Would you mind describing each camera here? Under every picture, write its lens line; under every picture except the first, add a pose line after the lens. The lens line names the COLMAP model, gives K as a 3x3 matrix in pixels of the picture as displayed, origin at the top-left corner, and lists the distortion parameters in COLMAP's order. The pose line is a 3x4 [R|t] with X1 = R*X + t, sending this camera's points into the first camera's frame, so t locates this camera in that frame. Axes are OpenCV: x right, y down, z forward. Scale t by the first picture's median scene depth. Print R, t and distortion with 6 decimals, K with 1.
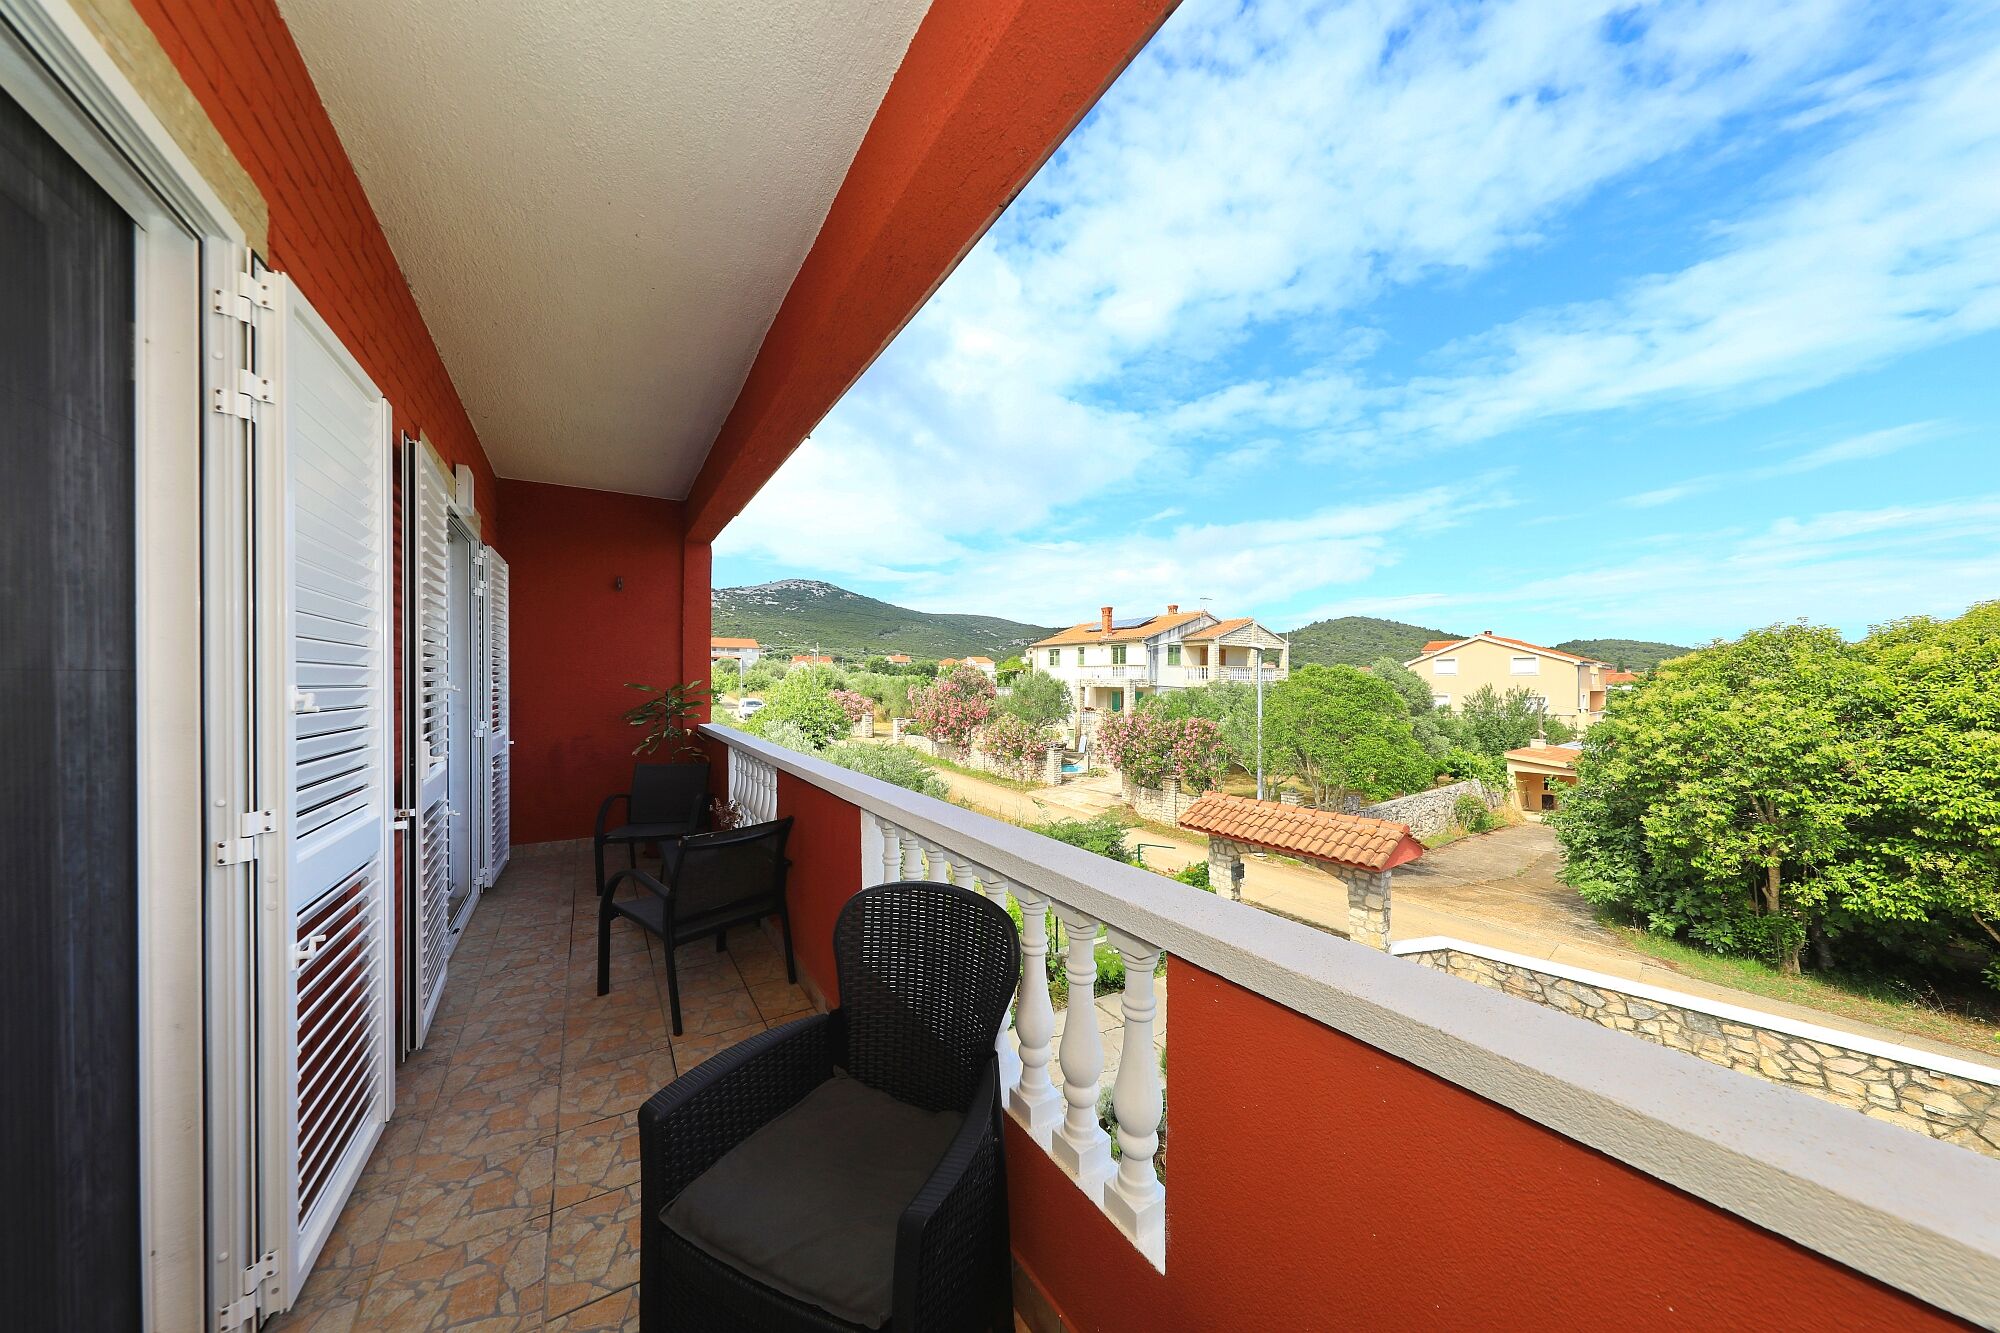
lens RADIAL K [[629.3, 0, 1006.2], [0, 629.3, 686.2], [0, 0, 1]] dist [0.000708, -0.000132]
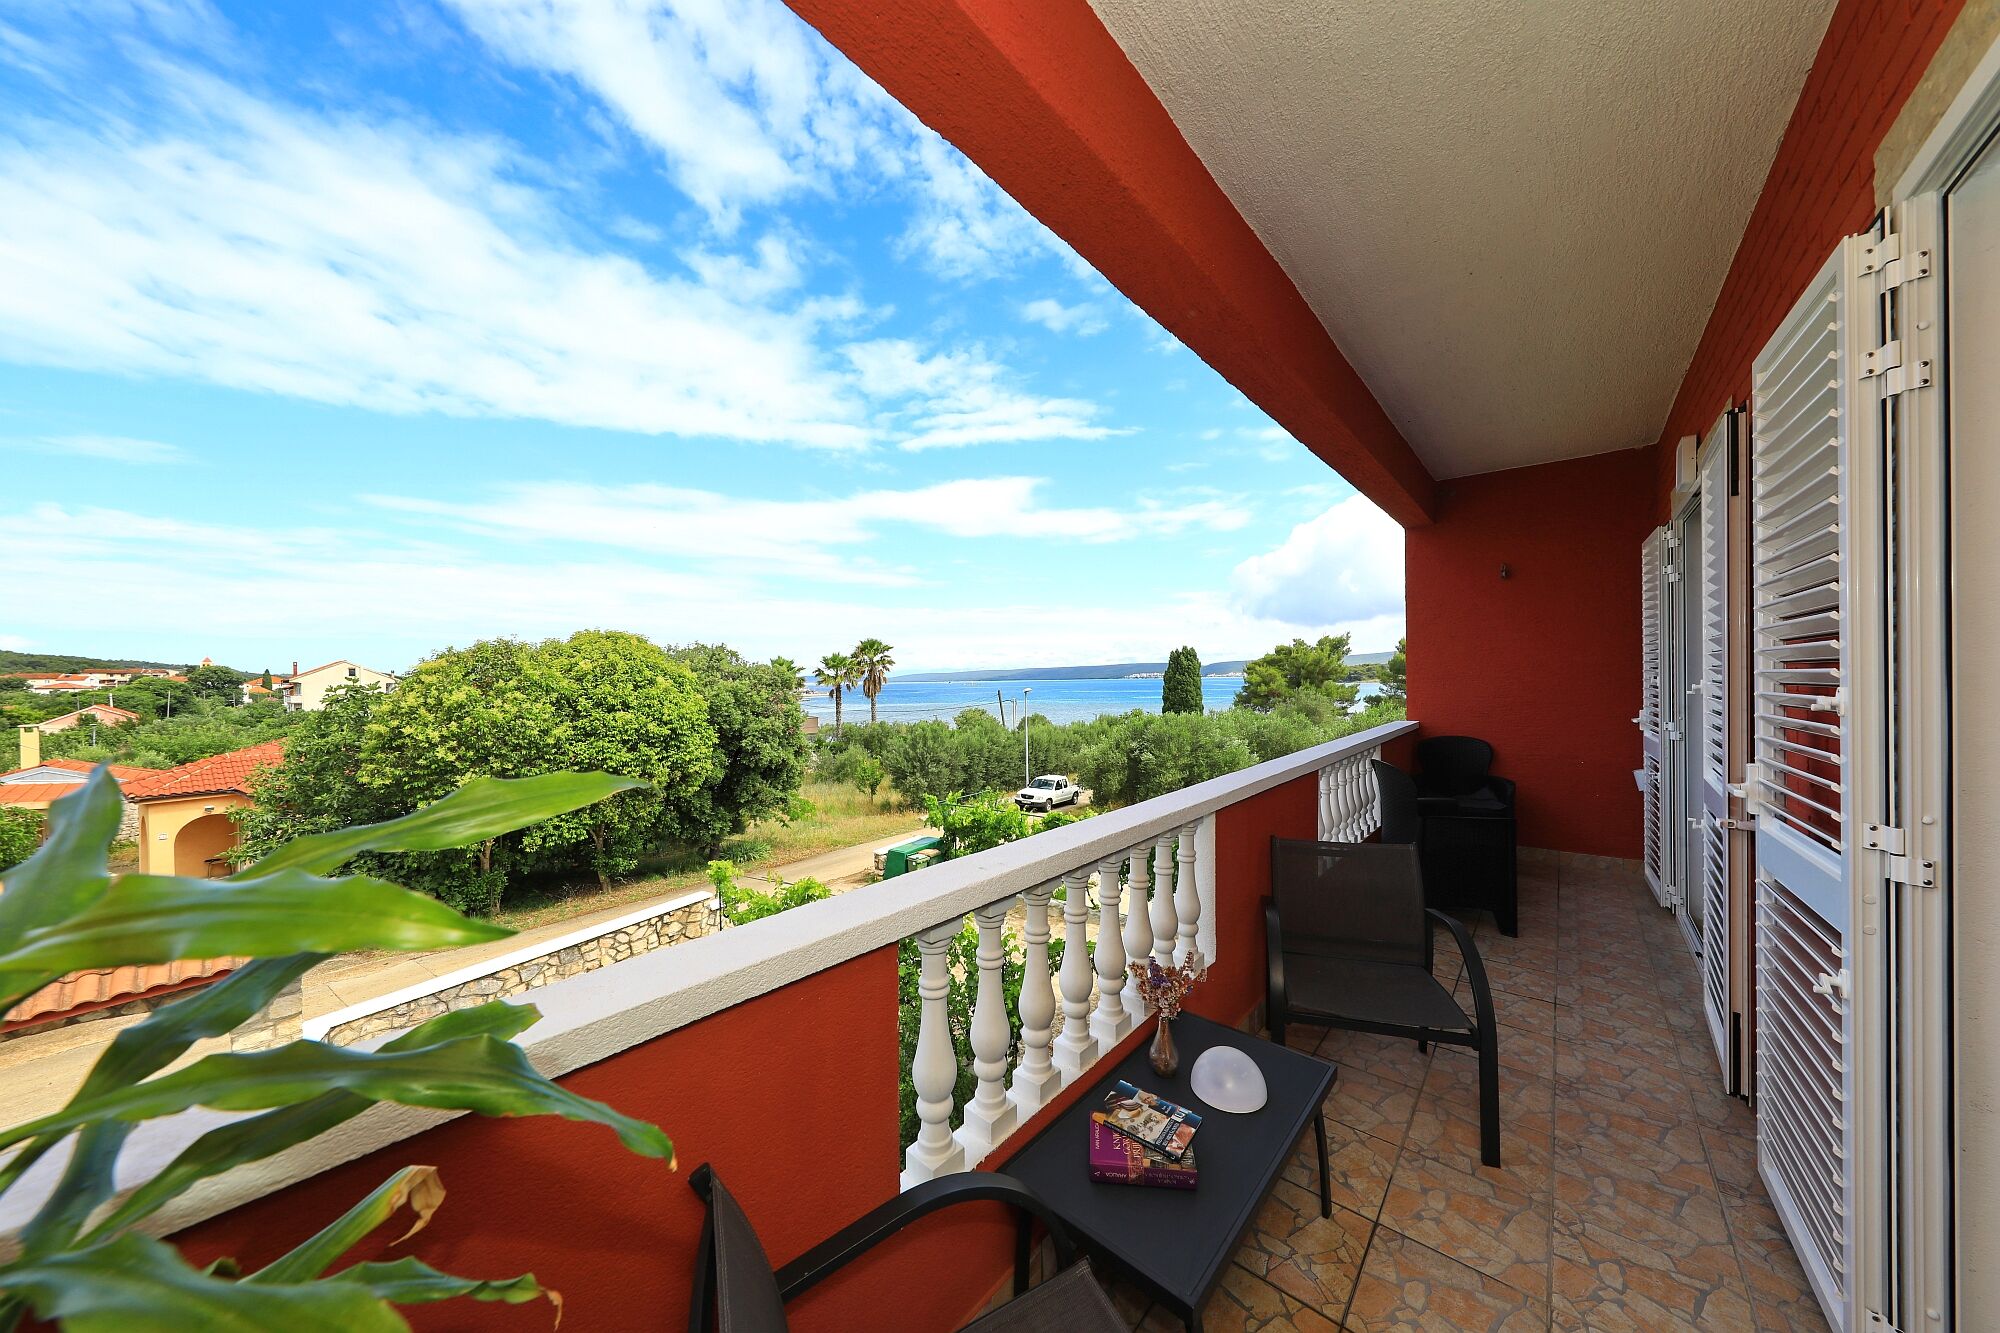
lens RADIAL K [[629.3, 0, 995.7], [0, 629.3, 680.6], [0, 0, 1]] dist [0.000708, -0.000132]
pose [[-0.257719, -0.003445, 0.966214, -0.314386], [0.019256, 0.999777, 0.008701, -0.006905], [-0.966028, 0.020848, -0.257595, 0.469206]]
